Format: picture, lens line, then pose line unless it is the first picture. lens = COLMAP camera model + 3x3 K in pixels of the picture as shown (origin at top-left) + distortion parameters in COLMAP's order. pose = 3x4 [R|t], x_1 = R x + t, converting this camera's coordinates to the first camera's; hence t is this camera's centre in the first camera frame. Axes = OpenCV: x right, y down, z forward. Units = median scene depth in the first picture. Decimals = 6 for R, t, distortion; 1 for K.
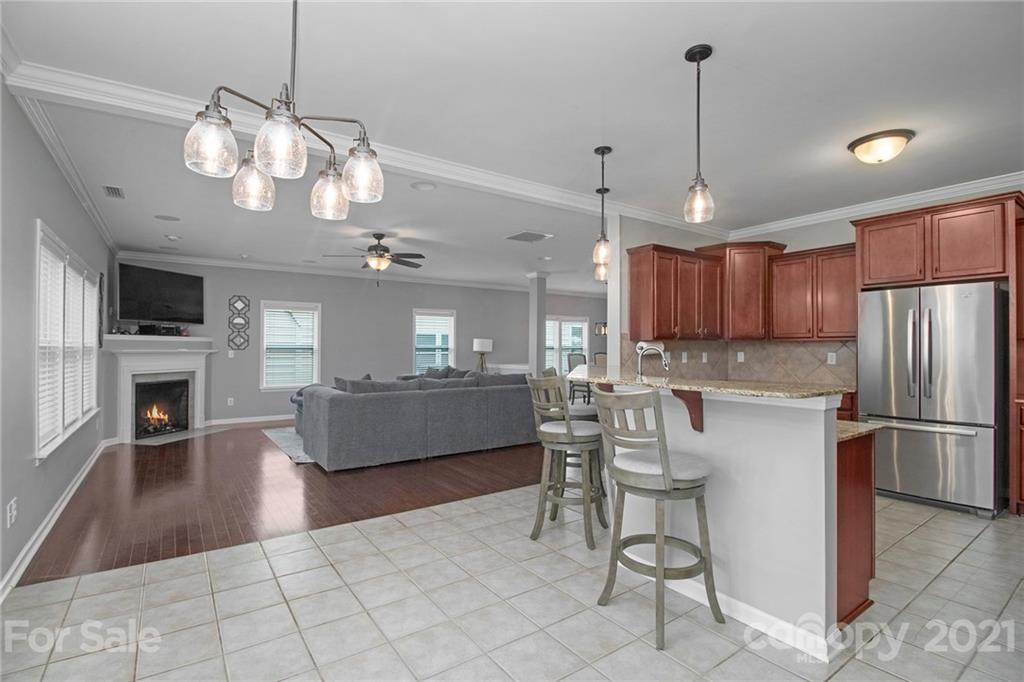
lens RADIAL K [[484.5, 0, 508.2], [0, 484.5, 342.7], [0, 0, 1]] dist [-0.007133, -0.007519]
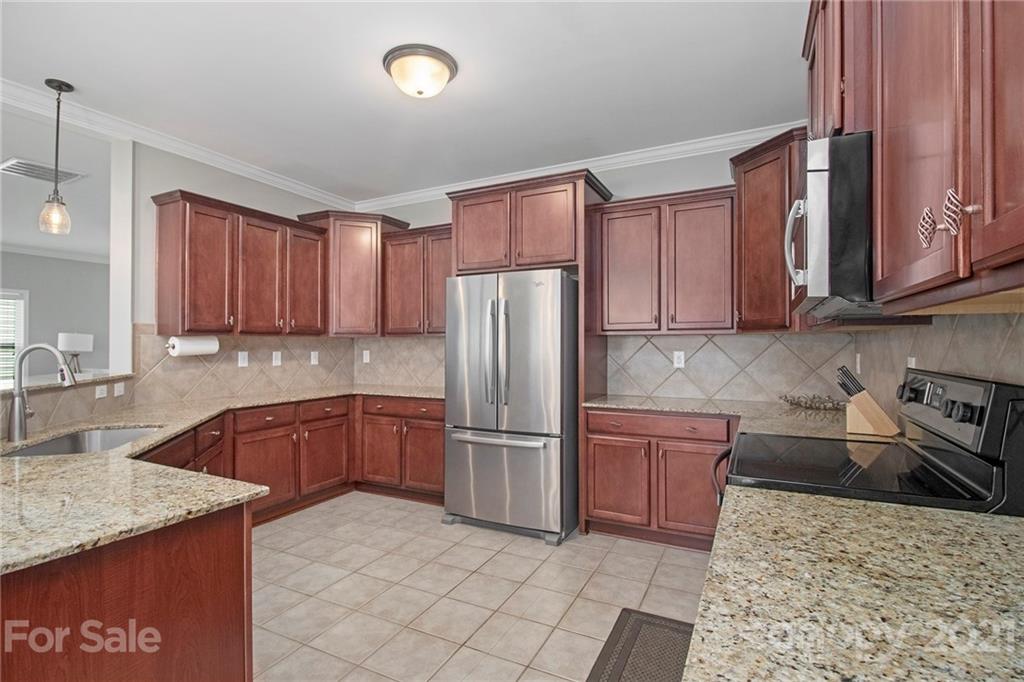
lens RADIAL K [[484.5, 0, 510.3], [0, 484.5, 342.7], [0, 0, 1]] dist [-0.007133, -0.007519]
pose [[0.878433, 0.000266, 0.477866, 0.379031], [-0.002839, 0.999985, 0.004662, 0.001756], [-0.477857, -0.005452, 0.878421, 0.197559]]
